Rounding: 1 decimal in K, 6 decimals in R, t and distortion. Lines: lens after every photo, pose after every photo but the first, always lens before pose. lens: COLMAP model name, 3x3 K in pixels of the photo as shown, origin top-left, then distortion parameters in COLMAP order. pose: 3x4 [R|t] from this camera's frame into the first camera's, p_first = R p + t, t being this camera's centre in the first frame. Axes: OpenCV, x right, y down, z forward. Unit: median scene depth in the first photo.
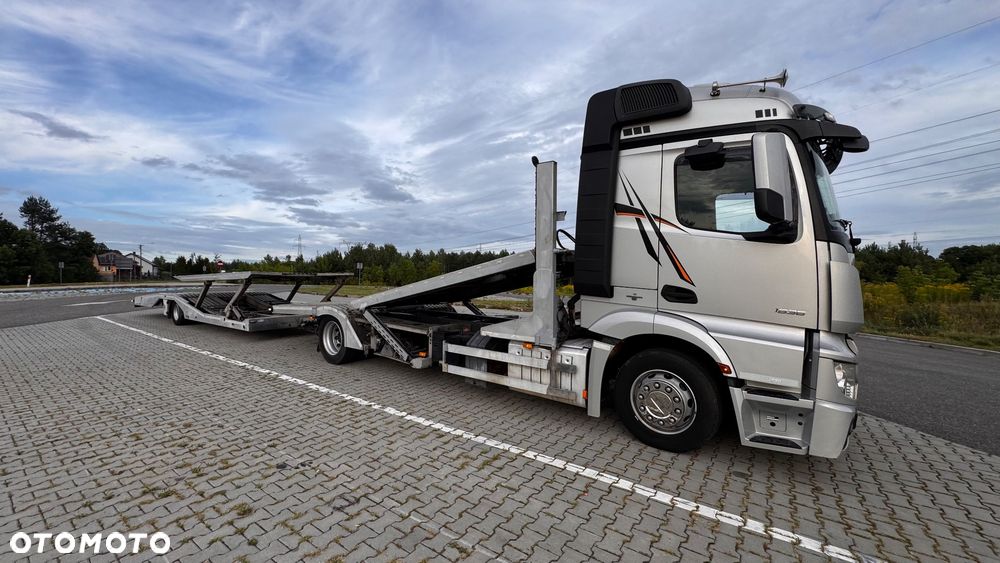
lens RADIAL K [[396.8, 0, 485.9], [0, 396.8, 281.5], [0, 0, 1]] dist [0.001240, 0.001088]
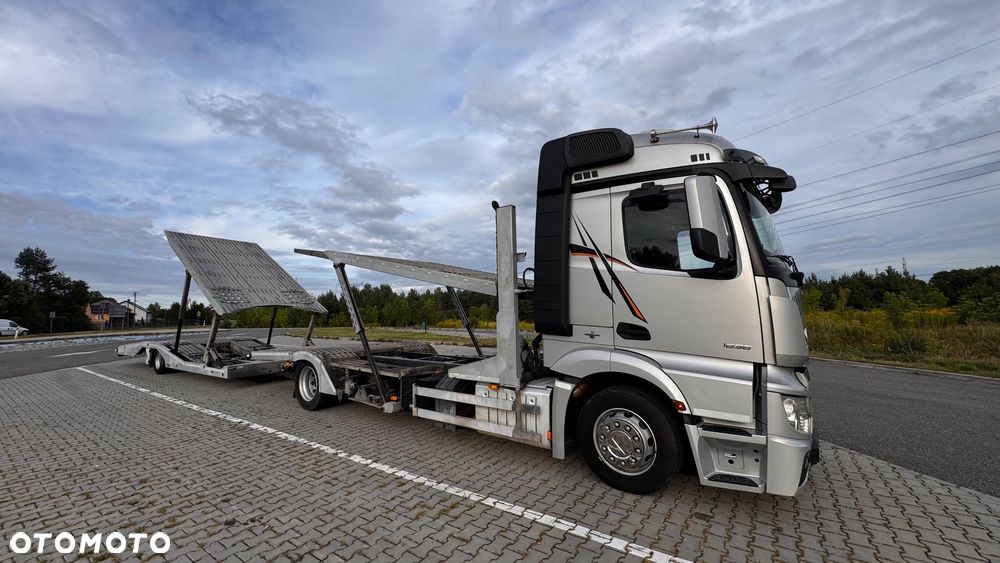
lens RADIAL K [[396.8, 0, 486.9], [0, 396.8, 282.2], [0, 0, 1]] dist [0.001240, 0.001088]
pose [[0.999574, -0.028331, 0.007021, 0.103118], [0.028849, 0.995519, -0.090059, -0.011563], [-0.004438, 0.090223, 0.995912, -0.018422]]
